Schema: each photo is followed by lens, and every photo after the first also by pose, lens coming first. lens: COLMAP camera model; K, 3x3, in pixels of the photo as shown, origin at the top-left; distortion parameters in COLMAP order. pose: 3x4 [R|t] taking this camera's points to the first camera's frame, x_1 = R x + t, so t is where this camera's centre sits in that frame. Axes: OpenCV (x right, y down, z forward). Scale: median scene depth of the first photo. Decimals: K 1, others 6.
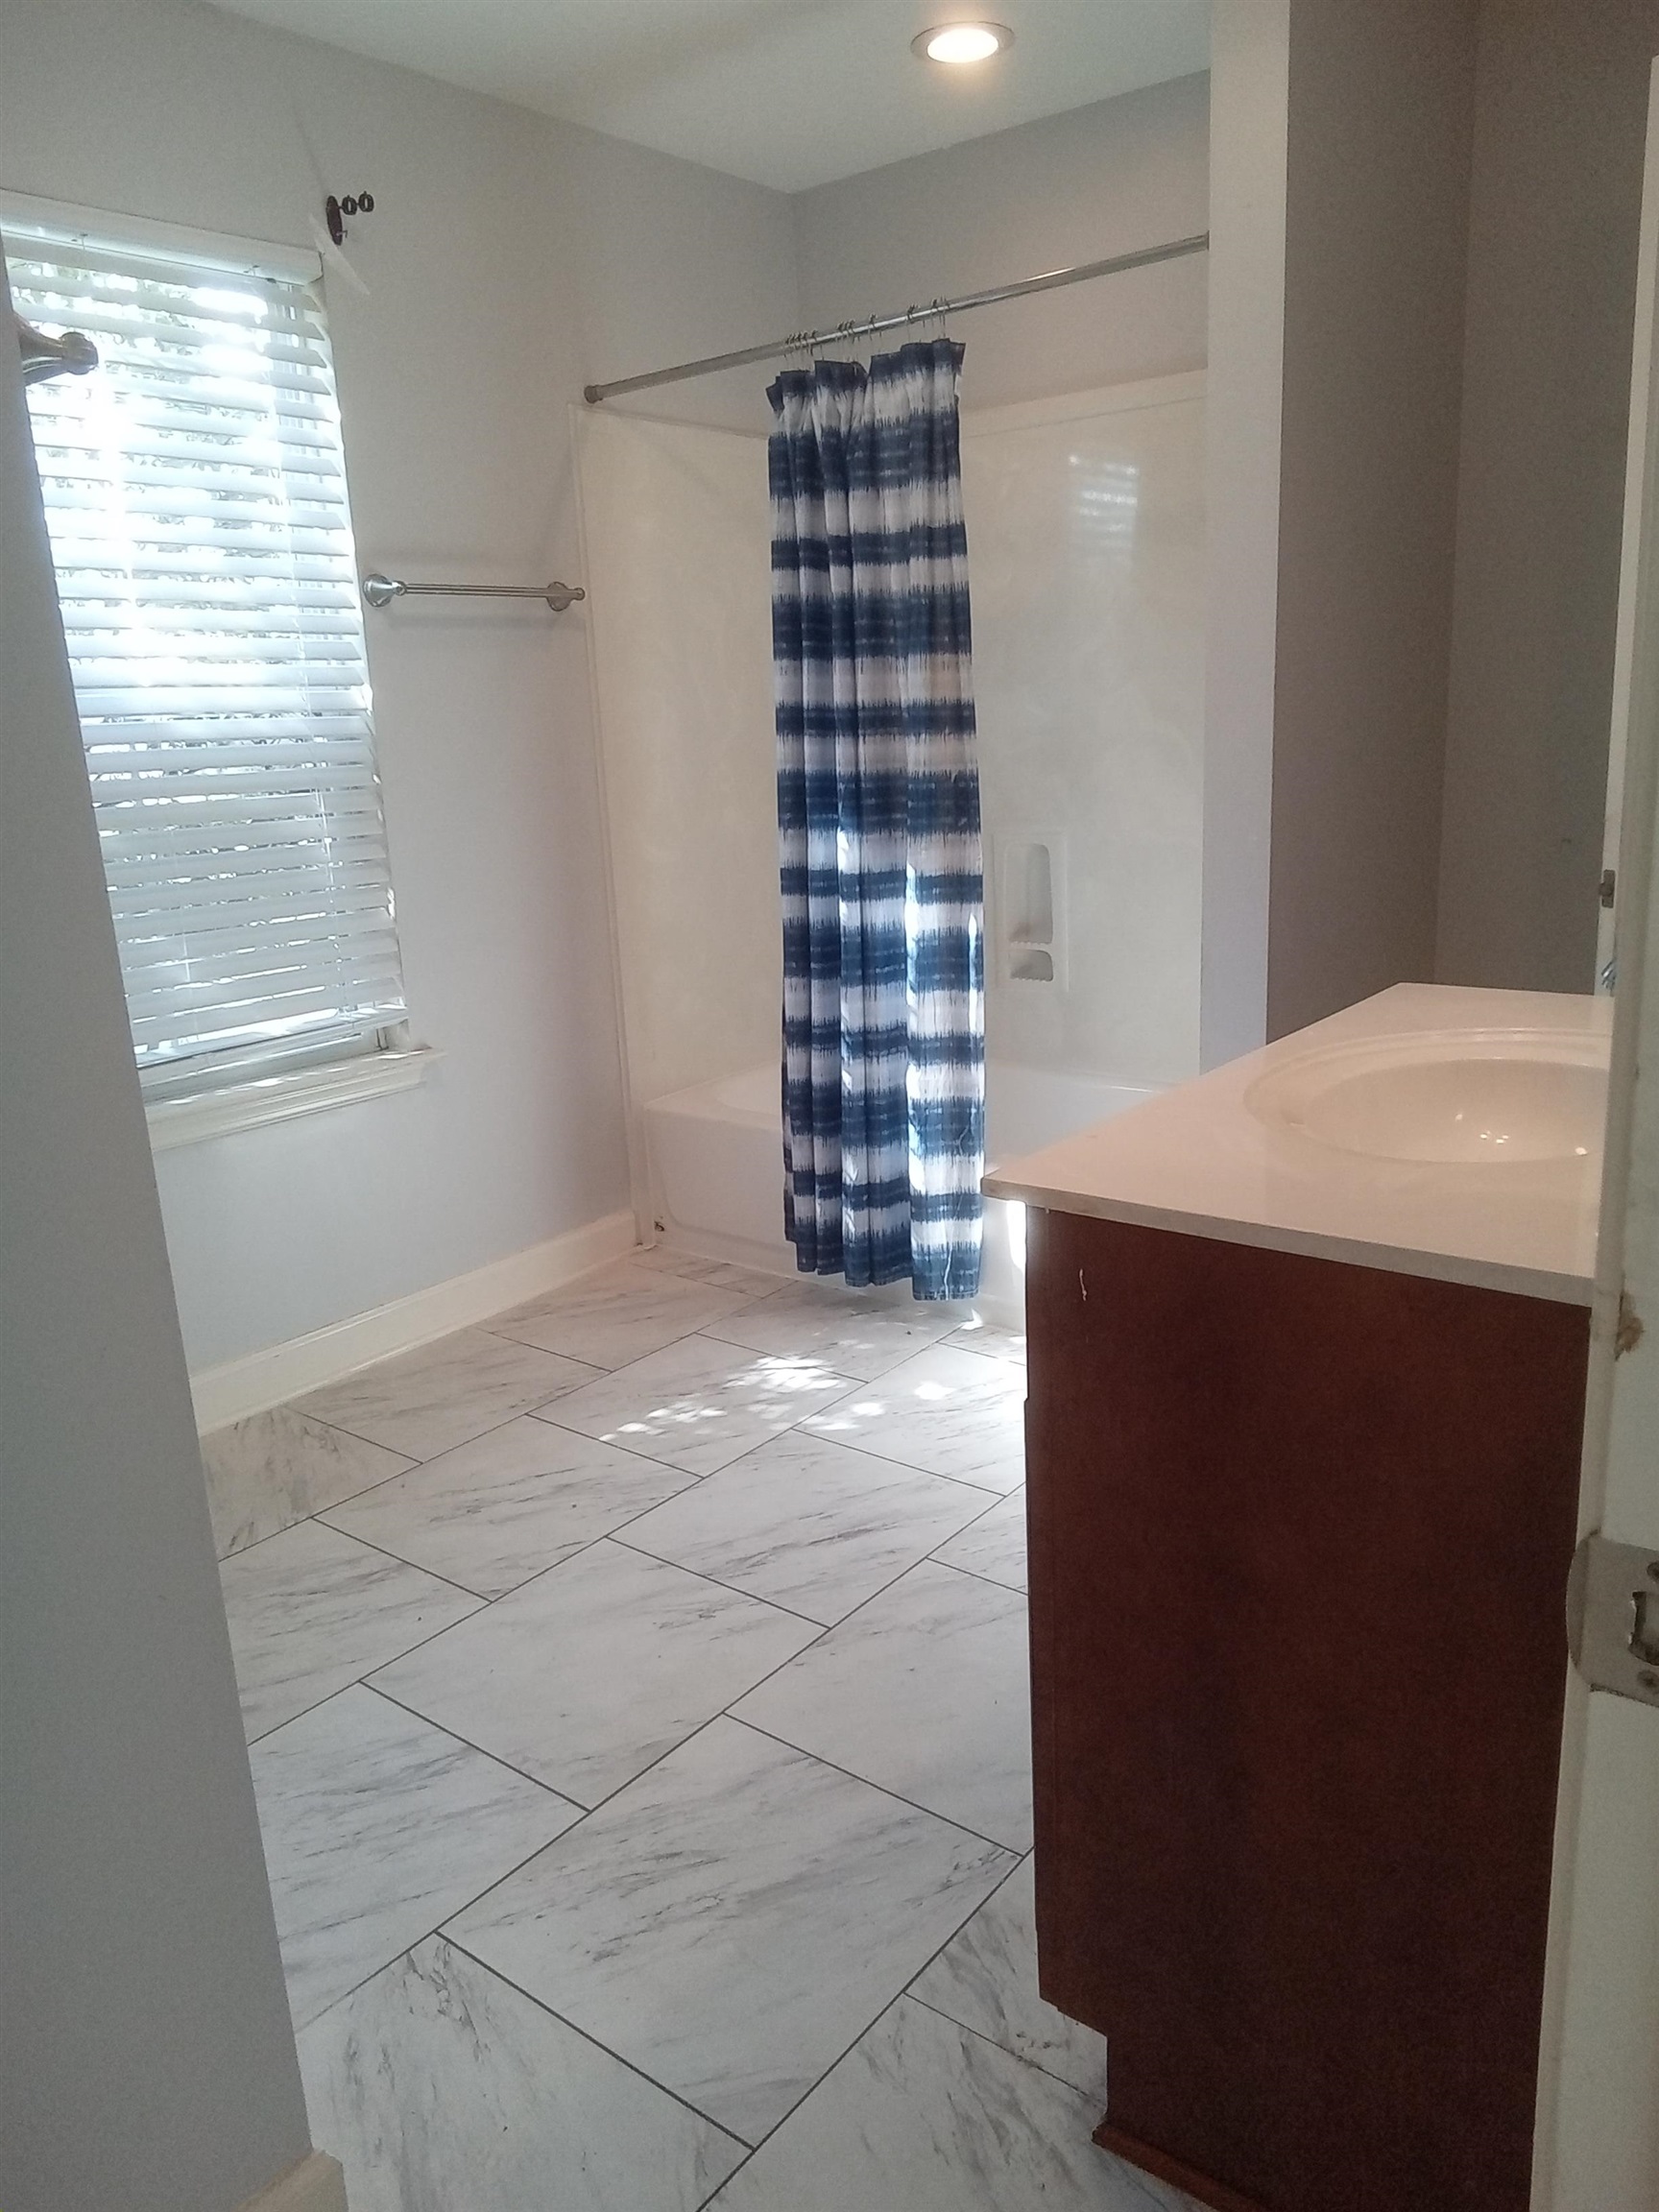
lens RADIAL K [[1581.0, 0, 829.5], [0, 1581.0, 1106.0], [0, 0, 1]] dist [0.003509, -0.005900]
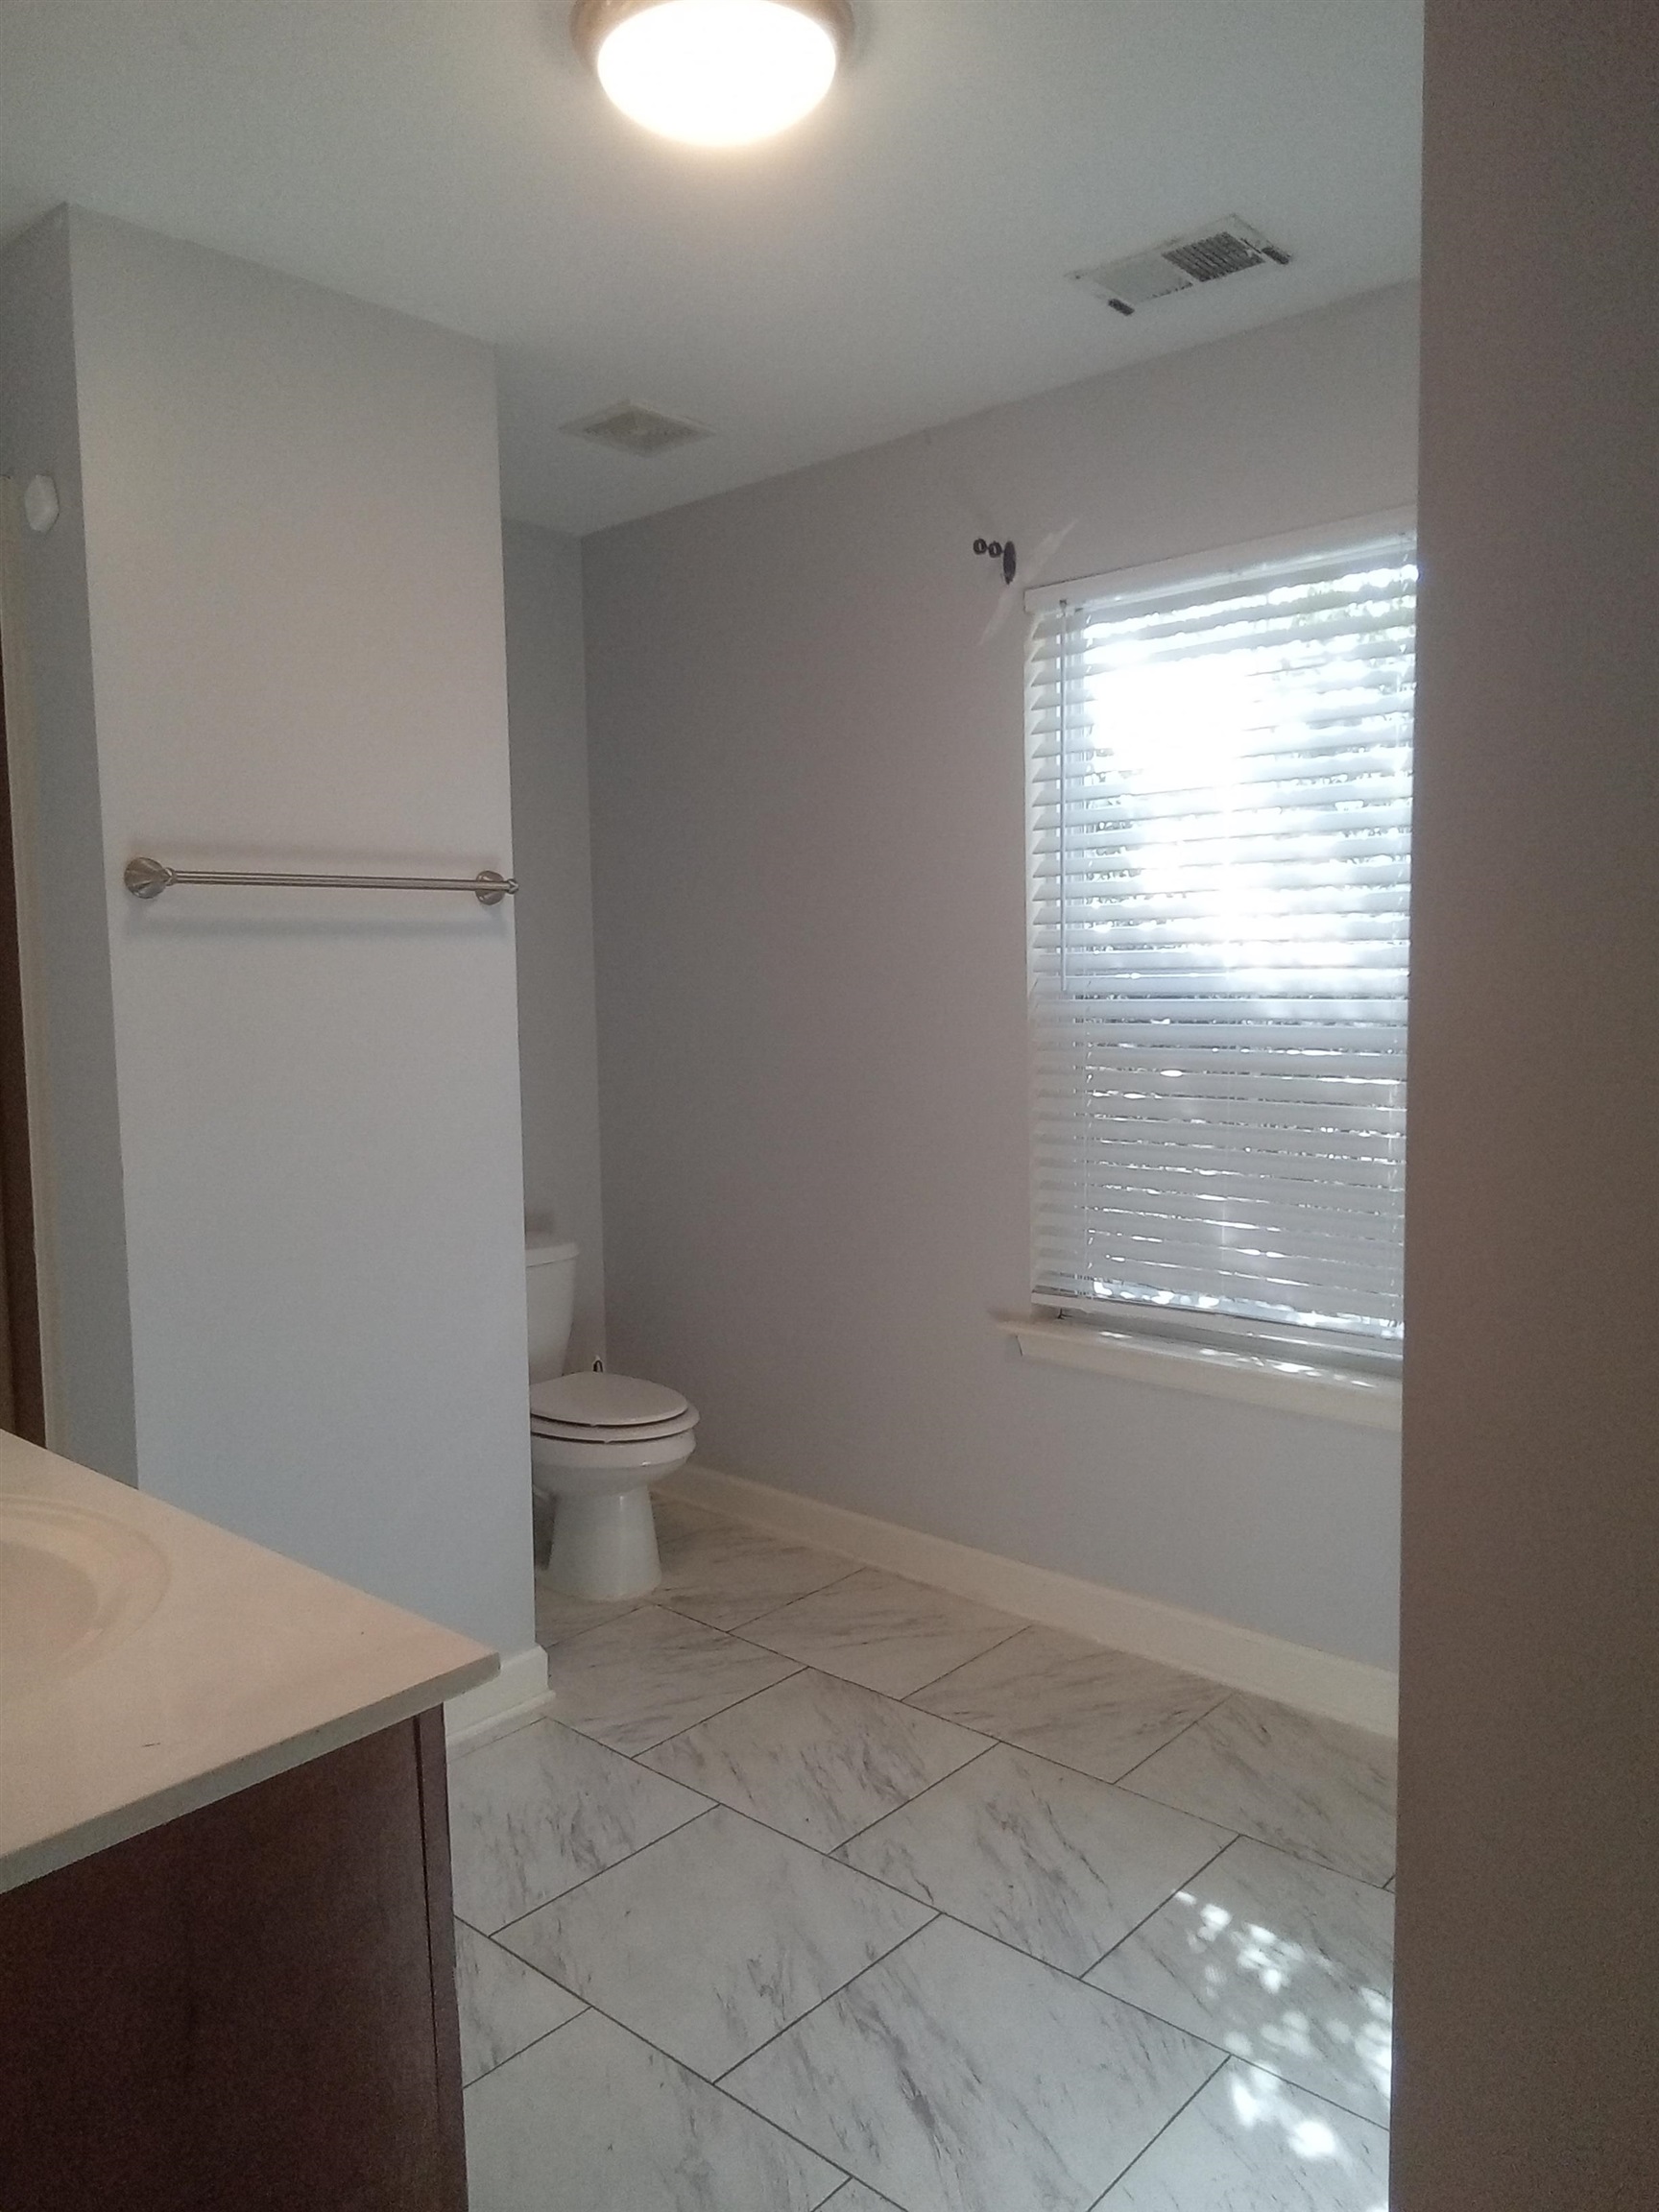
lens RADIAL K [[1559.3, 0, 840.1], [0, 1559.3, 1112.7], [0, 0, 1]] dist [0.012479, -0.024323]
pose [[-0.057595, 0.138812, -0.988643, 0.644629], [-0.222651, 0.963559, 0.148261, -0.273561], [0.973195, 0.228661, -0.024589, 0.808876]]
